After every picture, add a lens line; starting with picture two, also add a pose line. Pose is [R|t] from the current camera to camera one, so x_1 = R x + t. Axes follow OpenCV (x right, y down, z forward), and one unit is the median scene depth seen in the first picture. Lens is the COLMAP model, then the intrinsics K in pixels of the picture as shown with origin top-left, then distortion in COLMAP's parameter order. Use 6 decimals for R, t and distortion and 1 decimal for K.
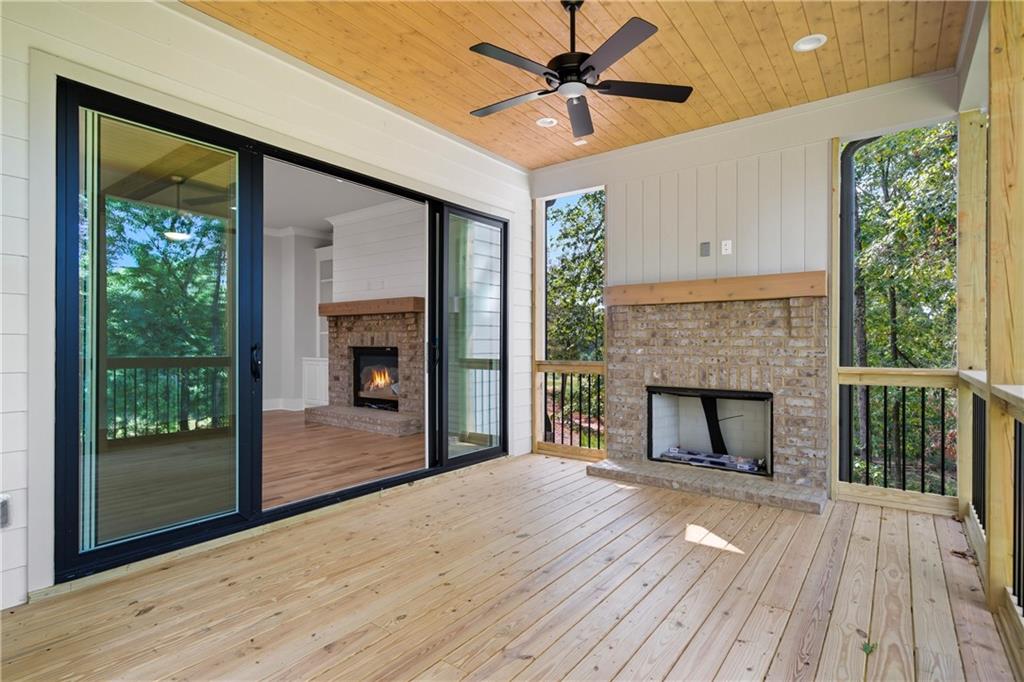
lens RADIAL K [[513.5, 0, 509.2], [0, 513.5, 342.3], [0, 0, 1]] dist [-0.000334, 0.000142]
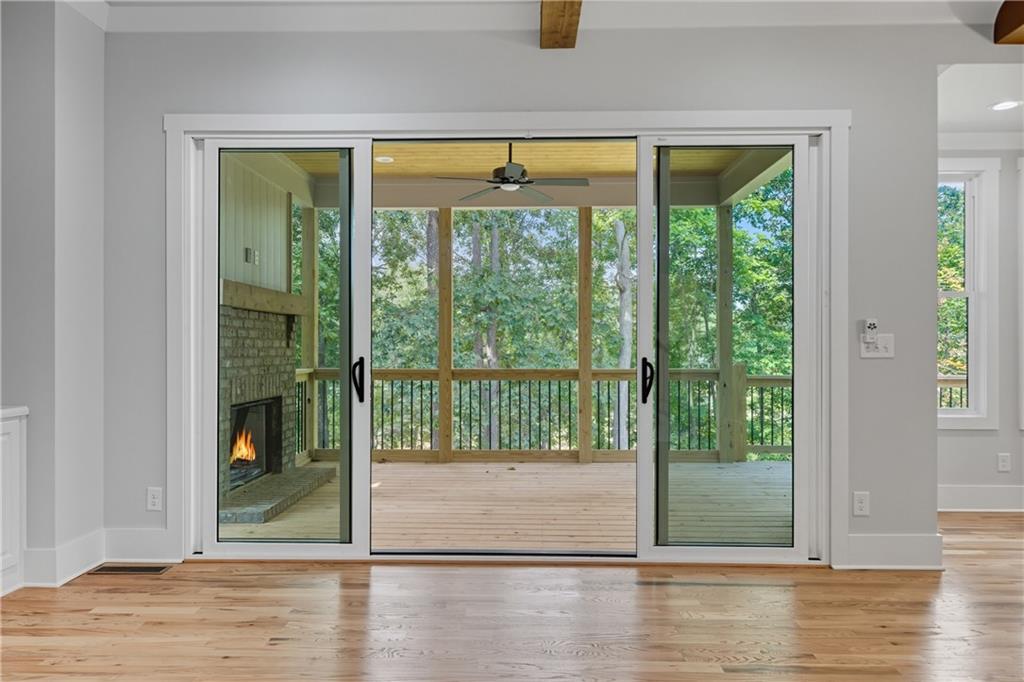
lens RADIAL K [[686.4, 0, 510.7], [0, 686.4, 346.9], [0, 0, 1]] dist [-0.001115, 0.002439]
pose [[-0.584683, -0.002172, 0.811259, -0.931116], [-0.004836, 0.999988, -0.000809, -0.011626], [-0.811247, -0.004396, -0.584687, 1.332969]]
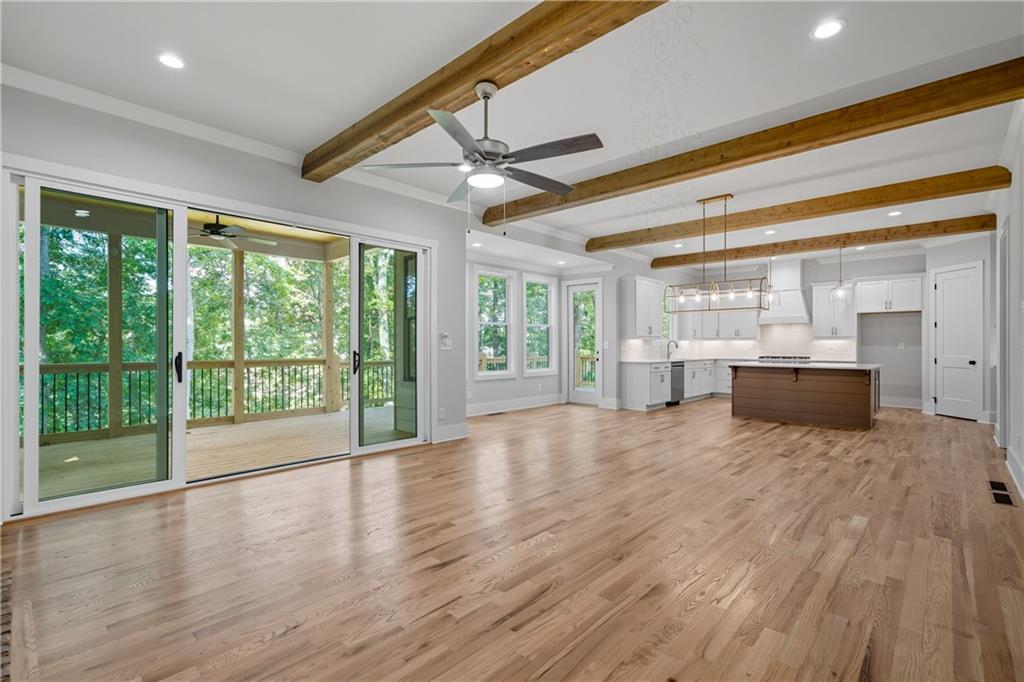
lens RADIAL K [[472.5, 0, 511.8], [0, 472.5, 347.9], [0, 0, 1]] dist [0.001604, 0.001037]
pose [[-0.994840, -0.003182, 0.101402, -0.834859], [-0.003036, 0.999994, 0.001592, -0.009907], [-0.101407, 0.001276, -0.994844, 1.776106]]
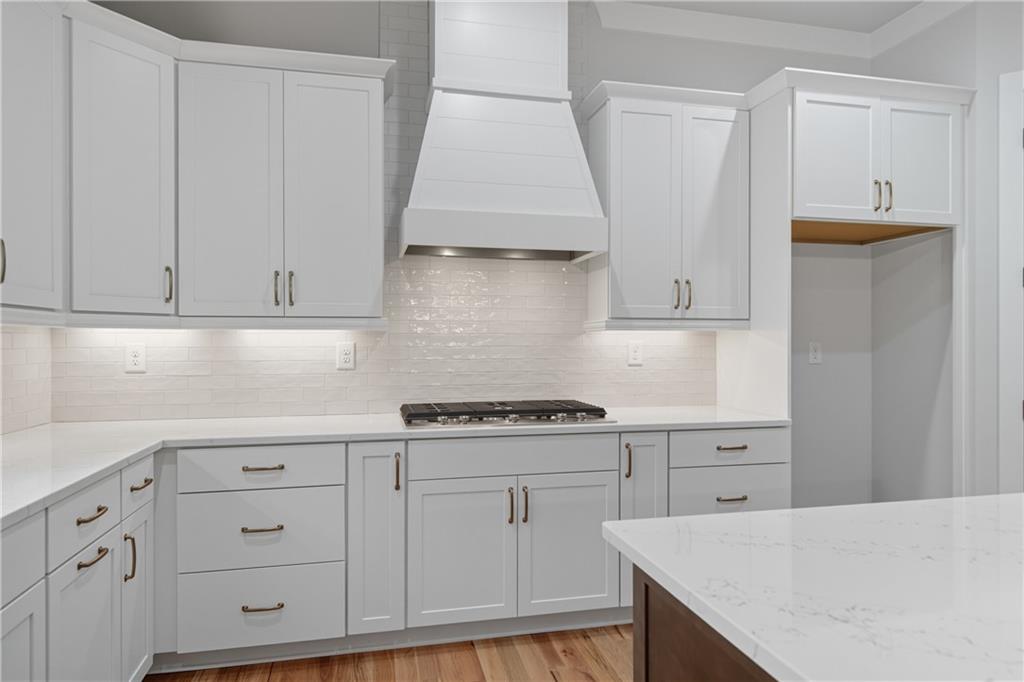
lens RADIAL K [[686.4, 0, 510.7], [0, 686.4, 346.9], [0, 0, 1]] dist [-0.001115, 0.002439]
pose [[-0.639696, 0.004805, -0.768613, -1.368167], [0.000613, 0.999983, 0.005741, -0.032780], [0.768628, 0.003201, -0.639689, -0.133696]]
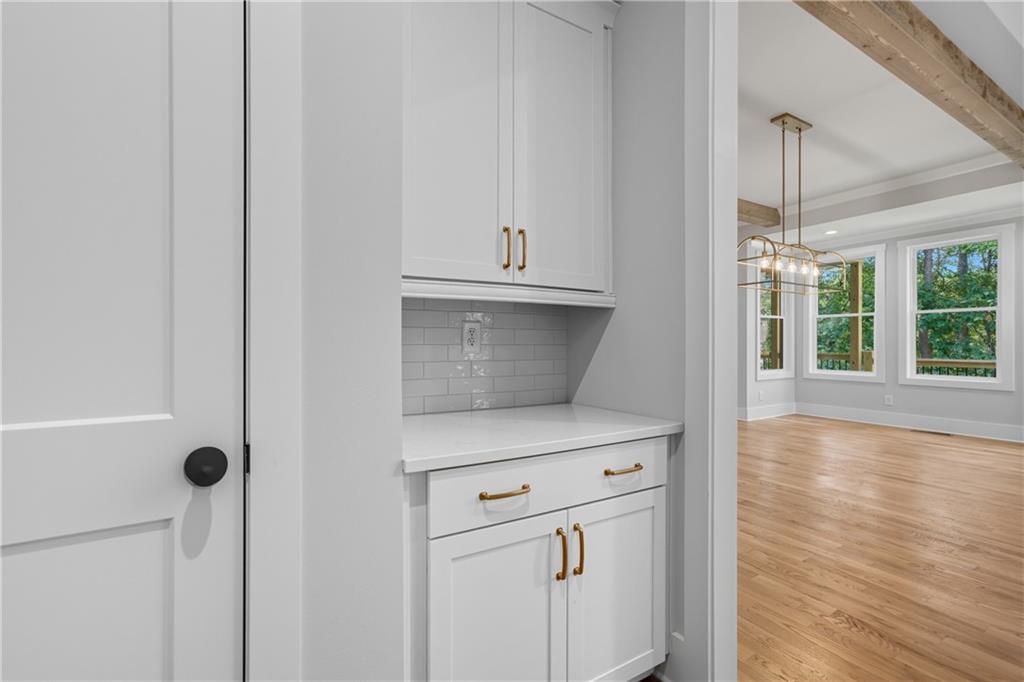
lens RADIAL K [[444.7, 0, 512.0], [0, 444.7, 341.0], [0, 0, 1]] dist [0.012288, 0.000182]
pose [[0.371565, 0.002091, 0.928405, -2.212726], [-0.003453, 0.999994, -0.000870, -0.010620], [-0.928401, -0.002883, 0.371570, 0.619717]]
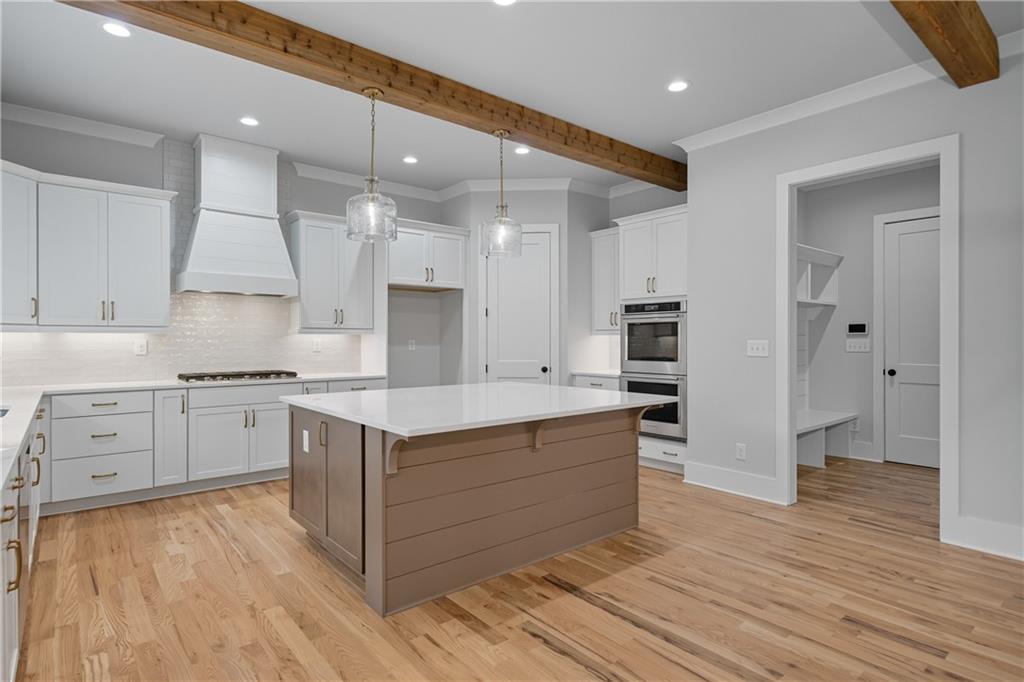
lens RADIAL K [[540.1, 0, 512.0], [0, 540.1, 341.0], [0, 0, 1]] dist [-0.001705, 0.000704]
pose [[-0.229959, 0.000484, -0.973200, -0.982129], [0.001830, 0.999998, 0.000065, -0.030475], [0.973199, -0.001766, -0.229960, 0.182678]]
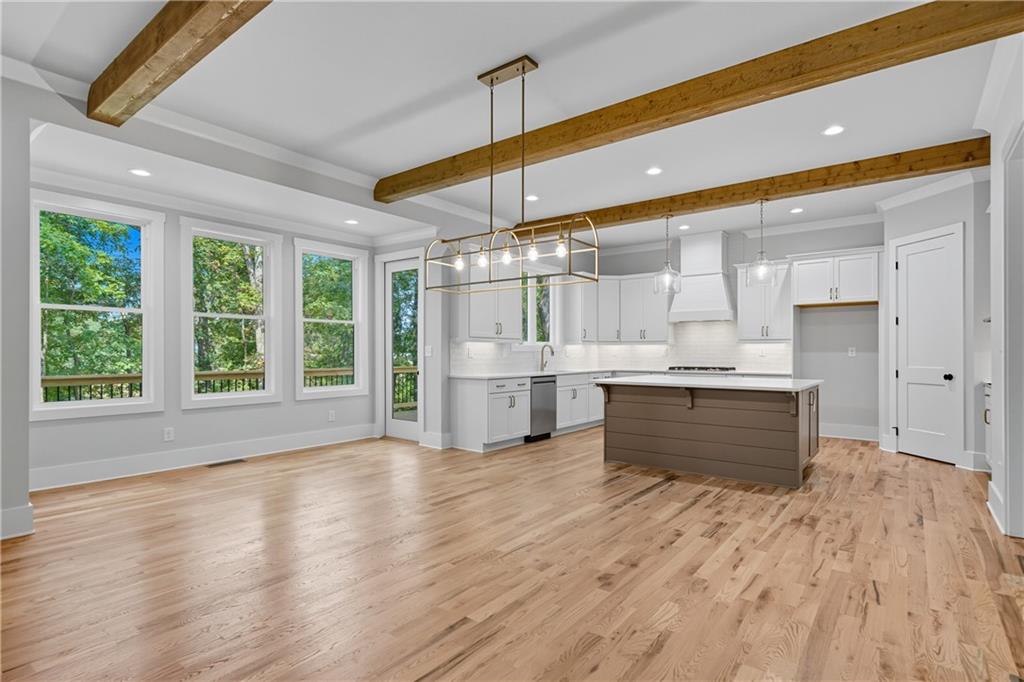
lens RADIAL K [[518.2, 0, 507.3], [0, 518.2, 354.4], [0, 0, 1]] dist [-0.003630, -0.000550]
pose [[-0.999869, -0.002231, 0.016041, -1.263843], [-0.002222, 0.999997, 0.000595, -0.011658], [-0.016043, 0.000560, -0.999871, 1.181541]]
